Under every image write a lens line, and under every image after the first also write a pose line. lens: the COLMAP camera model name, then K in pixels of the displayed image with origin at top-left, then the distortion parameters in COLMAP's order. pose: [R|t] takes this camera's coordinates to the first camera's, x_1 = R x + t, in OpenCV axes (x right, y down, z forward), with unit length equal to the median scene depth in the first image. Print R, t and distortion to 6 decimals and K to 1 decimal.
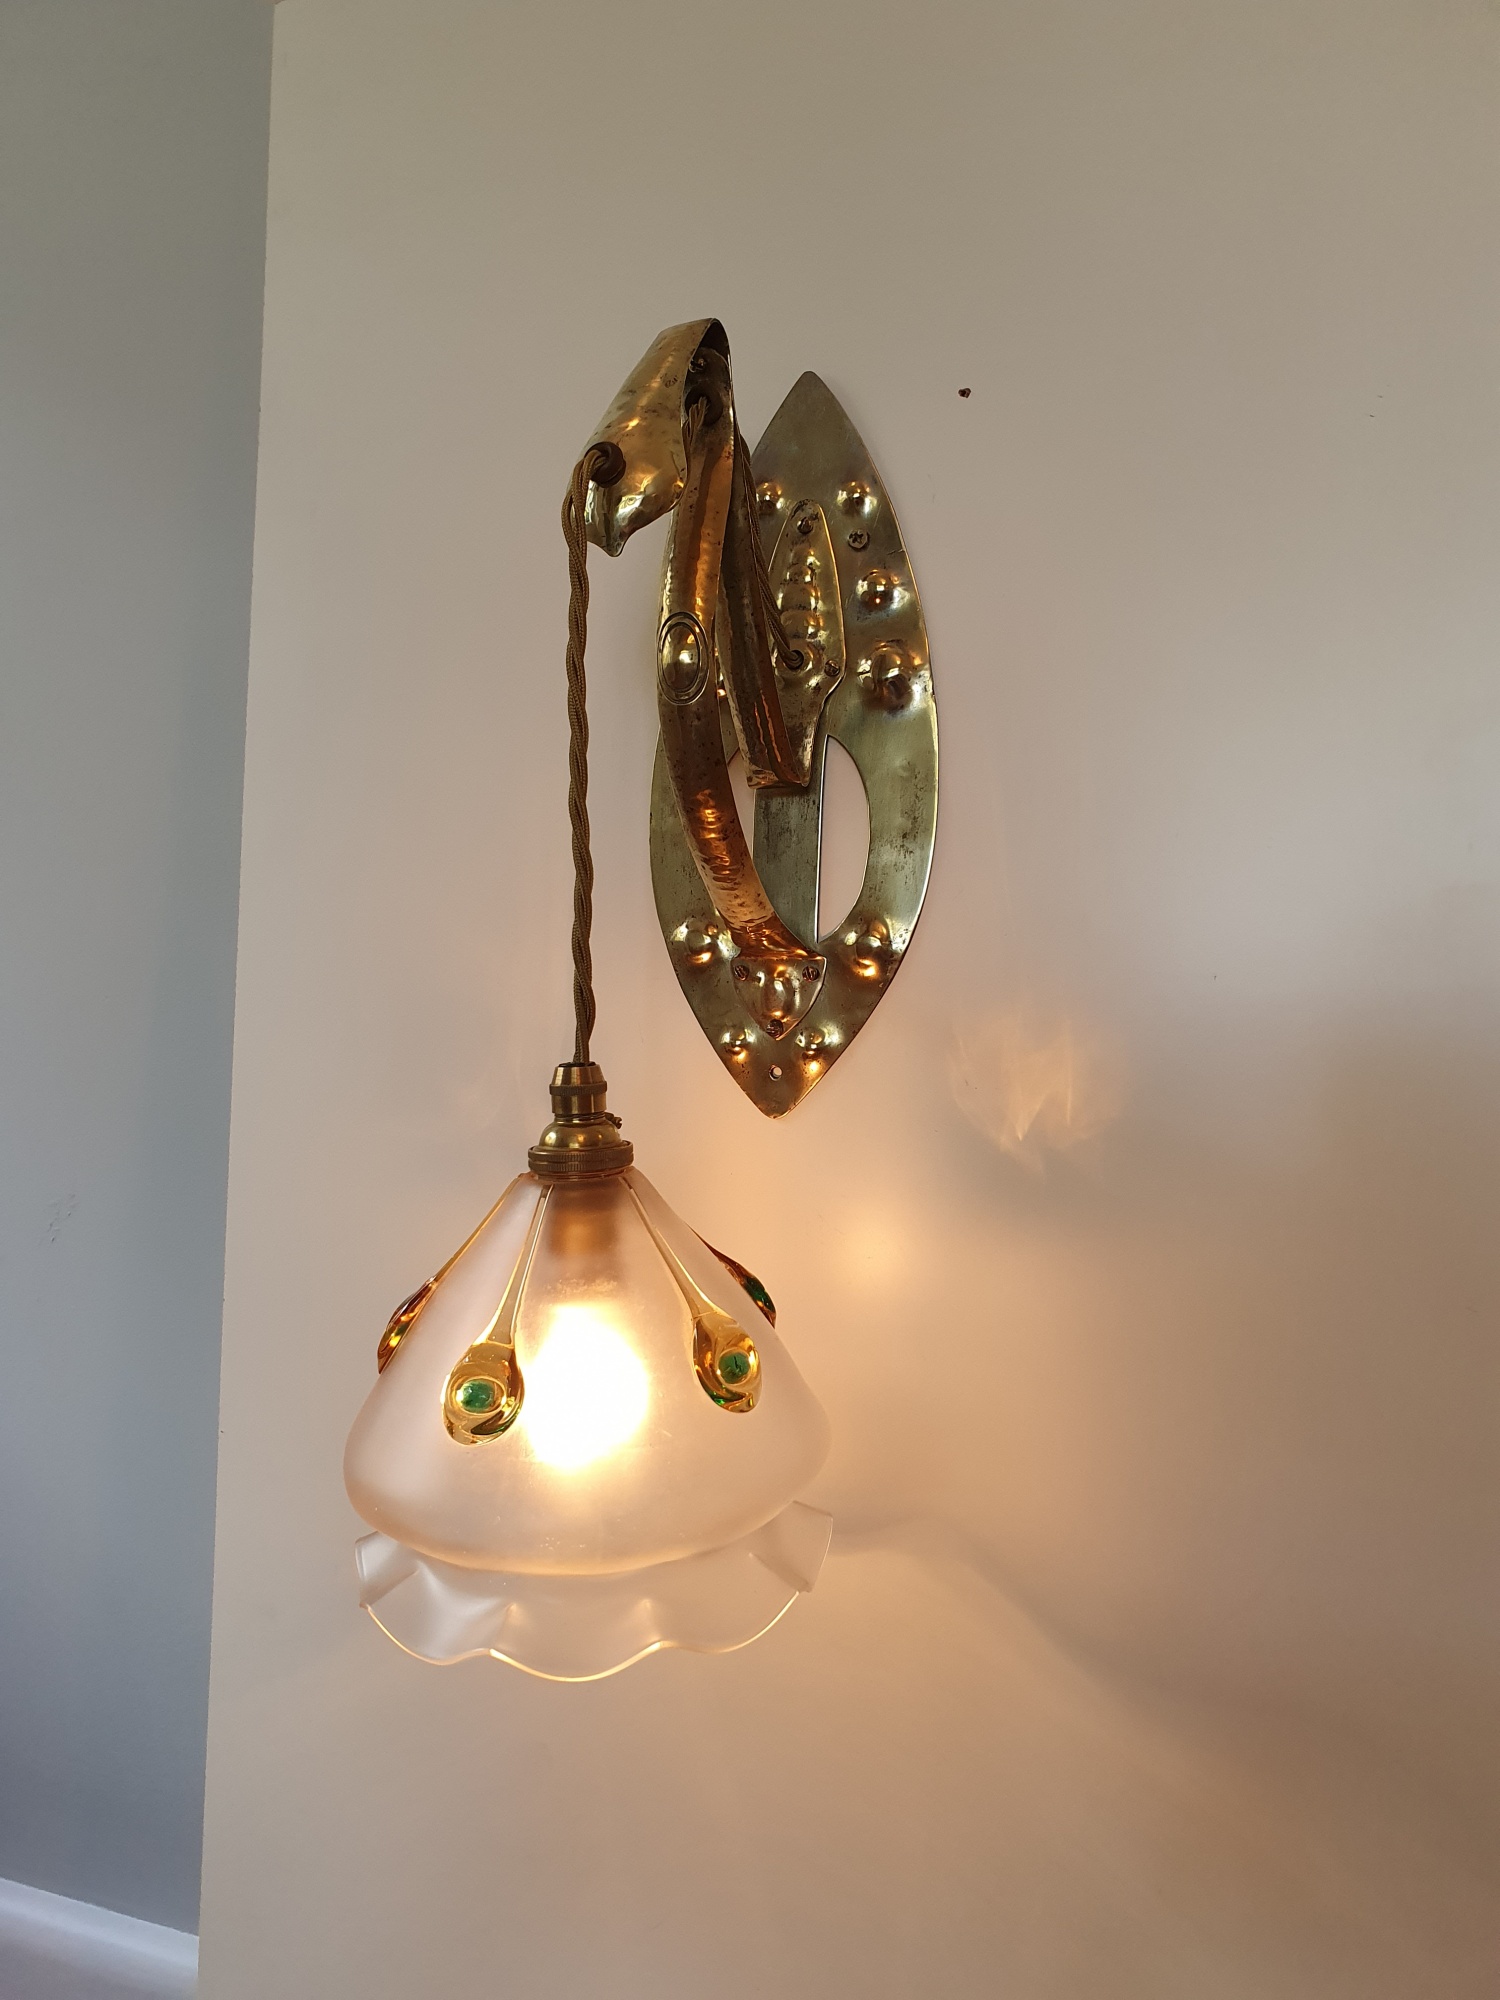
lens RADIAL K [[1609.0, 0, 765.3], [0, 1609.0, 998.1], [0, 0, 1]] dist [0.048474, -0.020719]
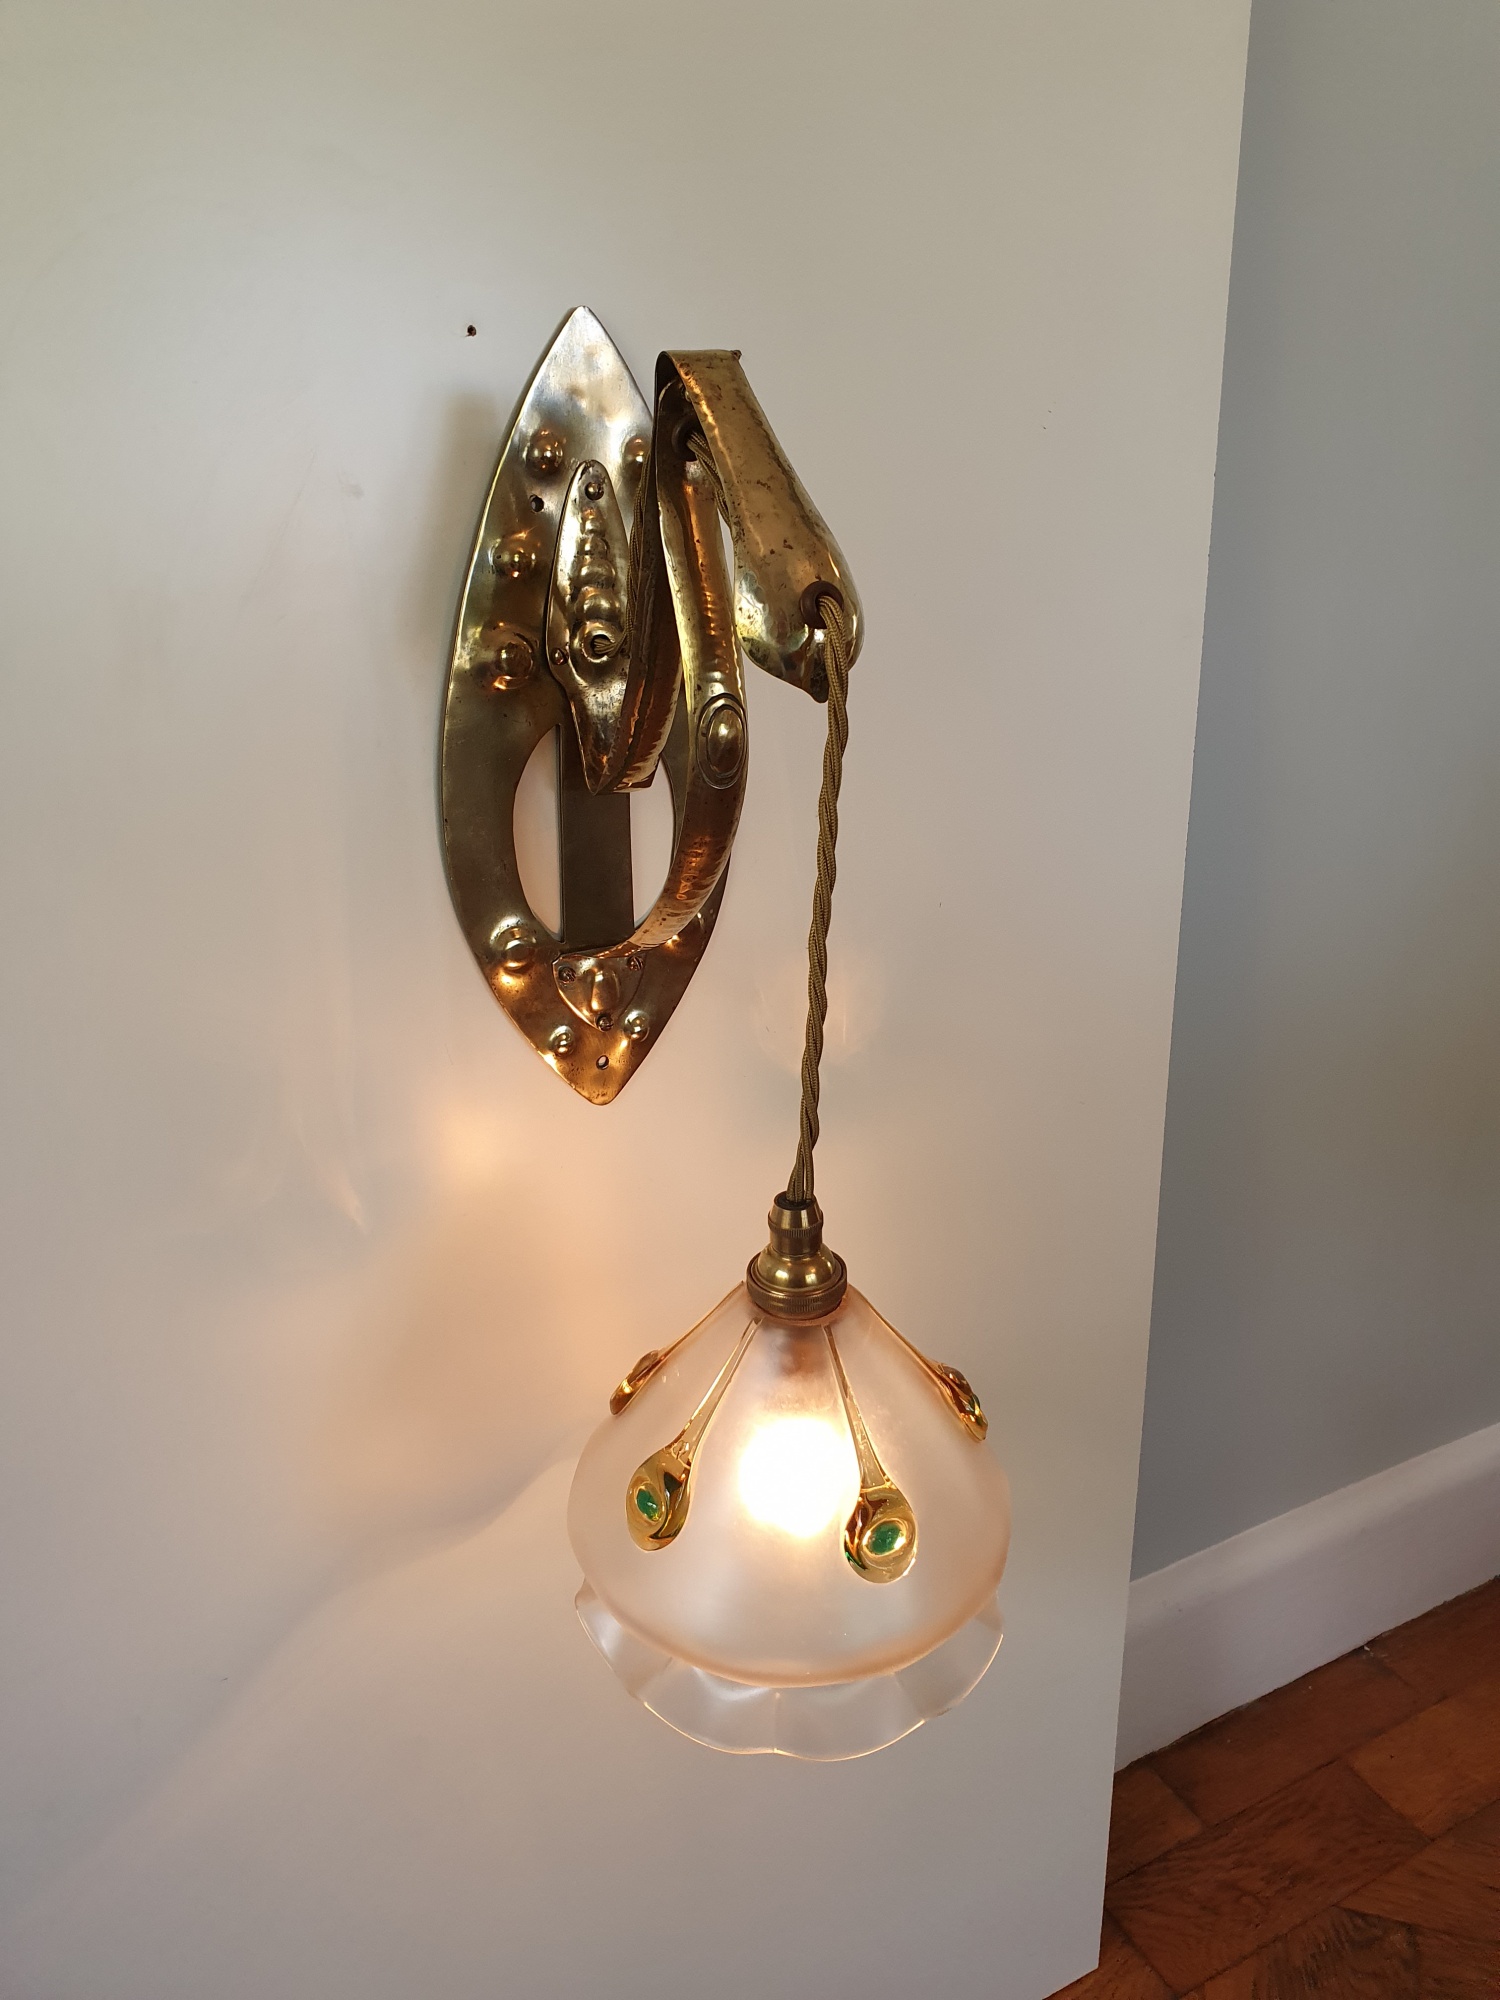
lens RADIAL K [[1609.0, 0, 754.8], [0, 1609.0, 986.4], [0, 0, 1]] dist [0.048474, -0.020719]
pose [[0.679979, -0.258274, 0.686238, -0.649857], [0.022952, 0.942948, 0.332147, -0.350347], [-0.732872, -0.210102, 0.647113, 0.301599]]
